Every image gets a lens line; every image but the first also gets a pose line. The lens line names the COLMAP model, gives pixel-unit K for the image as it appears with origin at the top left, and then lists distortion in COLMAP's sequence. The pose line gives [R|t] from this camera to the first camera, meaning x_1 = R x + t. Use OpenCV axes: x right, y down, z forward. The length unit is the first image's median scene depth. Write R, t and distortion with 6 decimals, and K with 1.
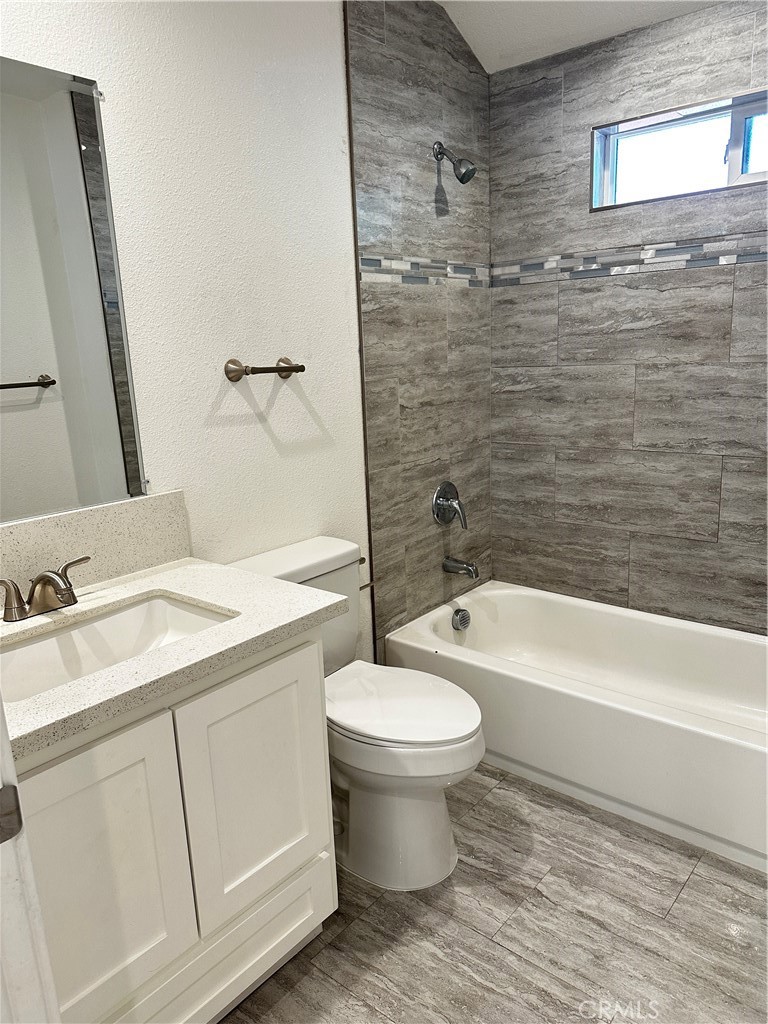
lens RADIAL K [[717.8, 0, 388.3], [0, 717.8, 511.4], [0, 0, 1]] dist [0.046934, -0.056768]
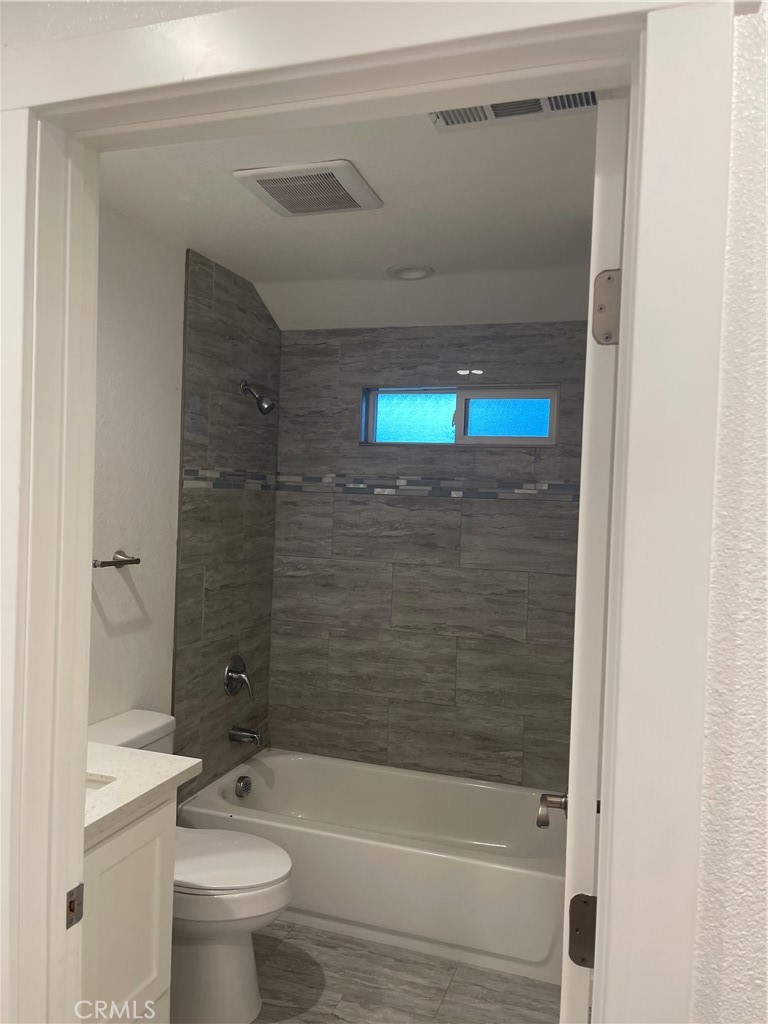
lens RADIAL K [[771.5, 0, 383.8], [0, 771.5, 502.8], [0, 0, 1]] dist [0.044992, -0.070577]
pose [[0.930989, 0.070601, 0.358154, -0.173050], [0.009003, 0.976380, -0.215873, -0.013188], [-0.364935, 0.204200, 0.908364, -0.260706]]
